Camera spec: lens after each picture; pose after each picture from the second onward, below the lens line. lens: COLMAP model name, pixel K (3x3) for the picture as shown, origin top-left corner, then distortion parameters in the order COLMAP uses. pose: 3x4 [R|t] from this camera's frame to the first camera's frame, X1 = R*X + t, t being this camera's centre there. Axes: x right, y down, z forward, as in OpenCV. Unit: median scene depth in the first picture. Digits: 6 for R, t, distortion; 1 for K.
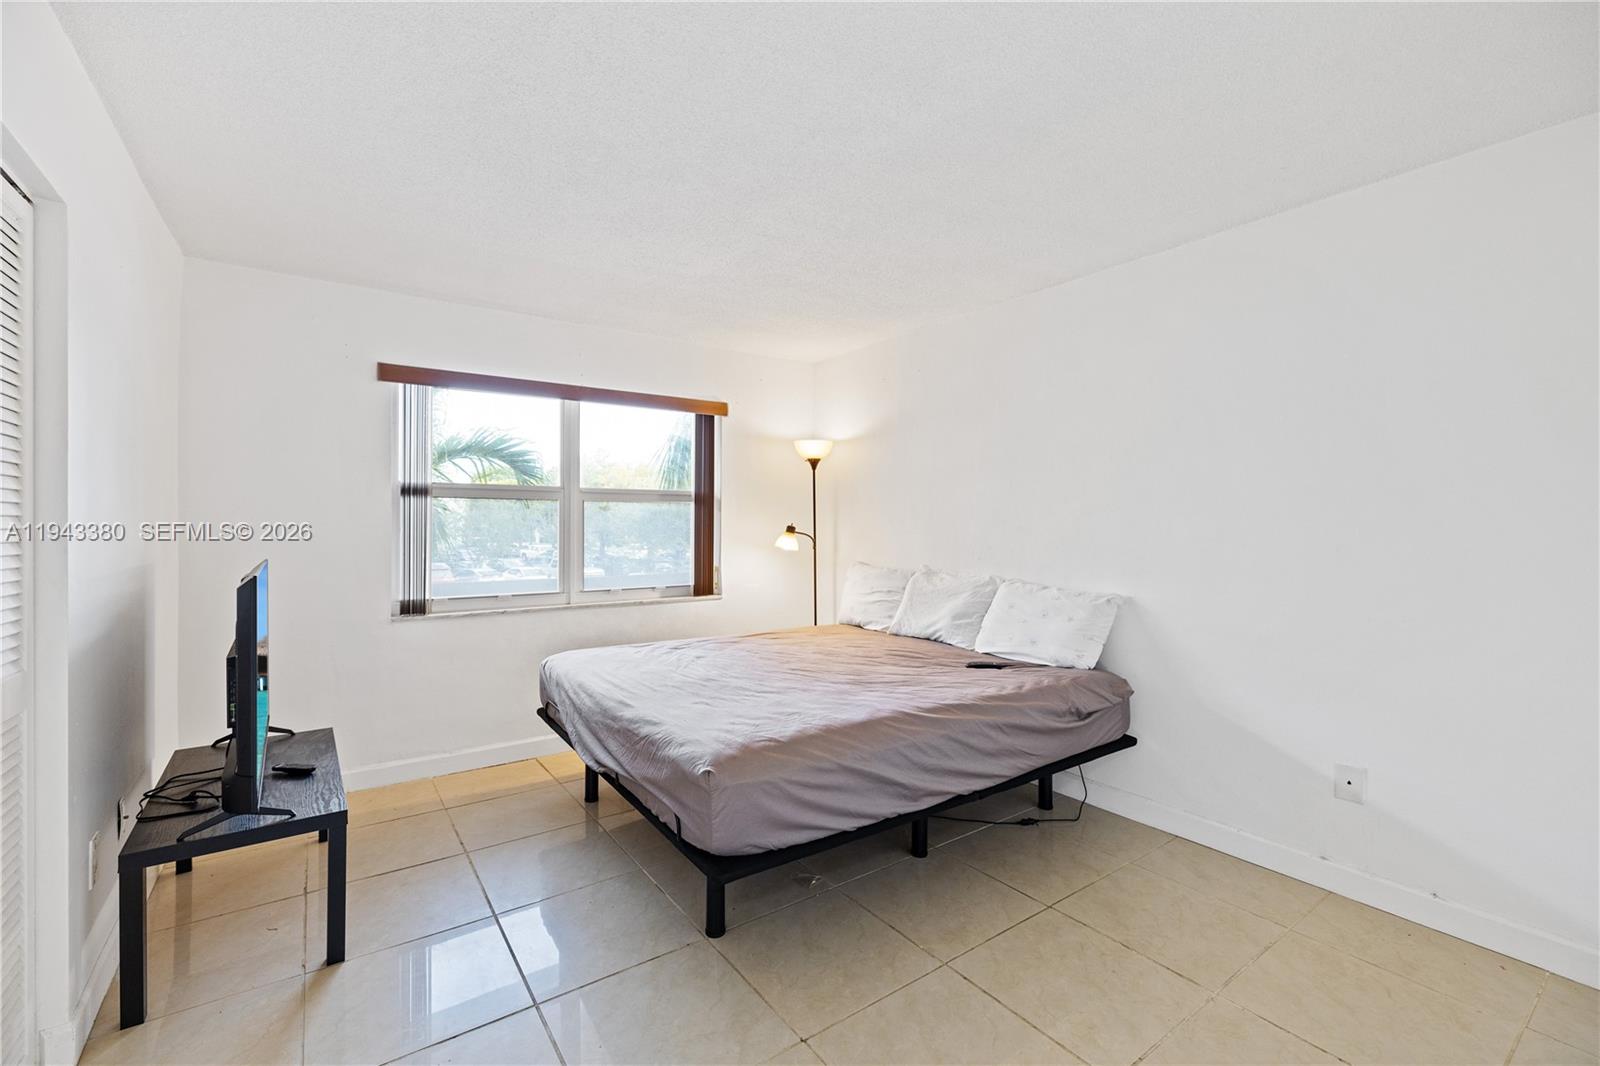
lens RADIAL K [[683.1, 0, 793.1], [0, 683.1, 525.0], [0, 0, 1]] dist [0.000832, -0.000109]
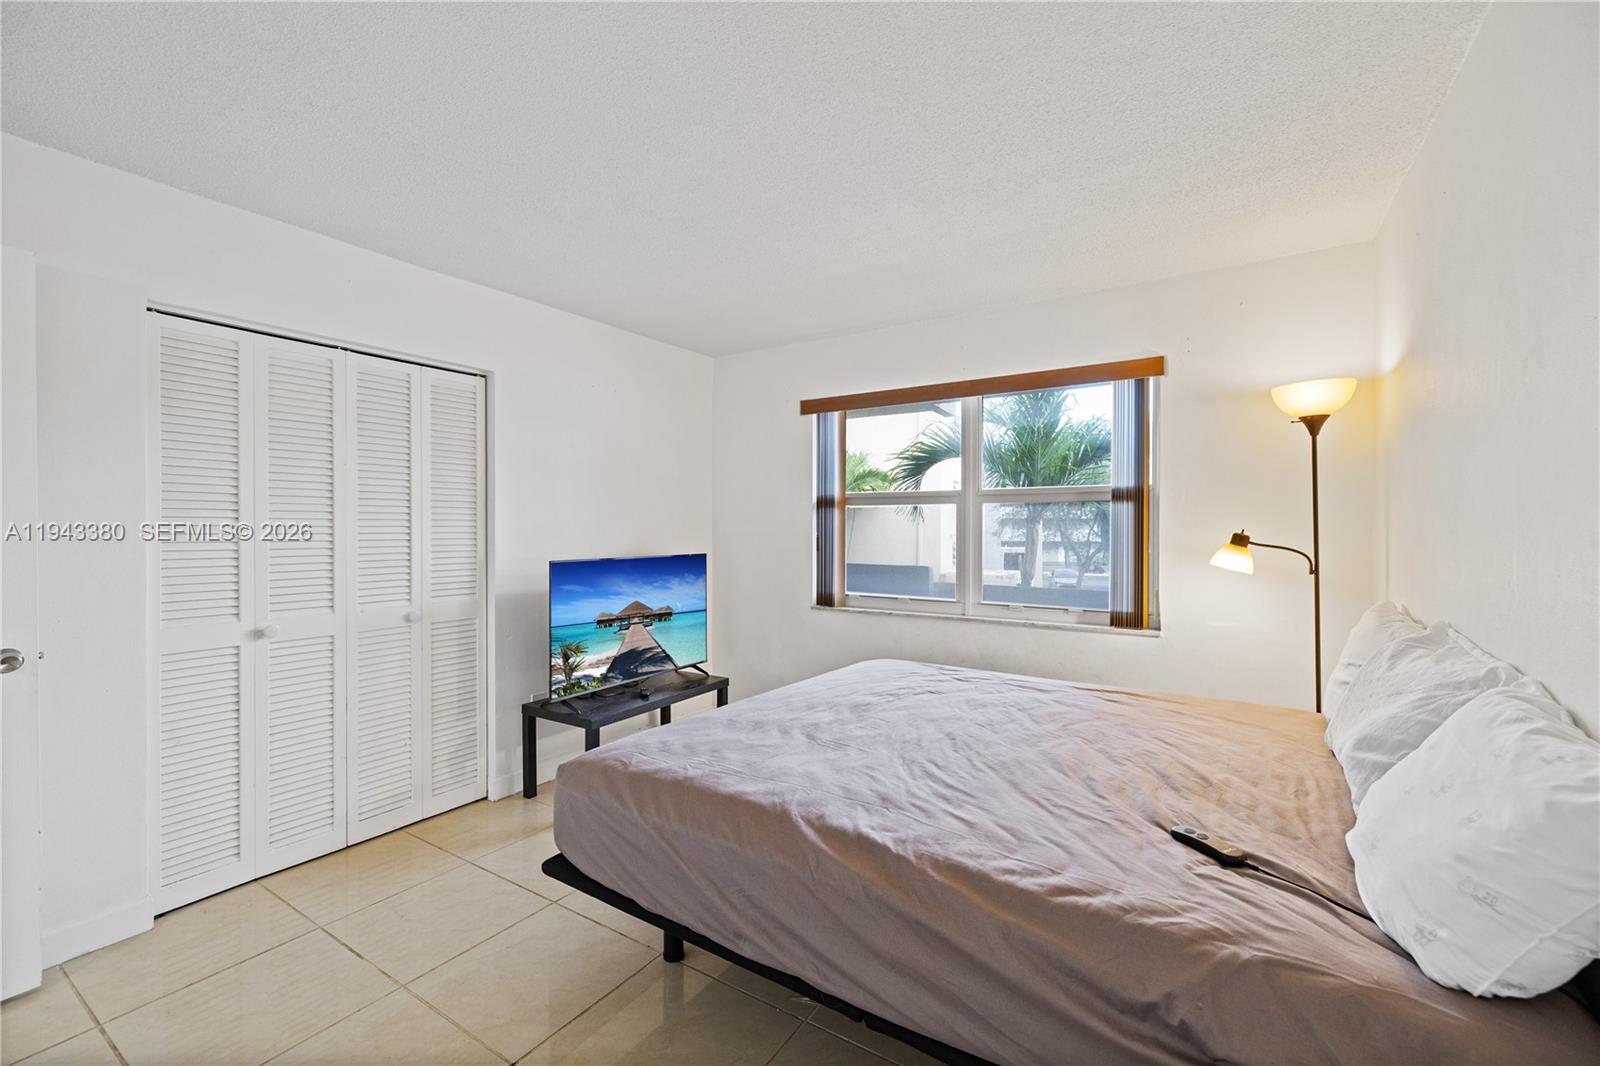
lens RADIAL K [[683.1, 0, 796.9], [0, 683.1, 527.6], [0, 0, 1]] dist [0.000832, -0.000109]
pose [[0.361811, -0.001997, -0.932250, 0.443236], [-0.002366, 0.999993, -0.003060, -0.001163], [0.932249, 0.003313, 0.361803, 0.427561]]
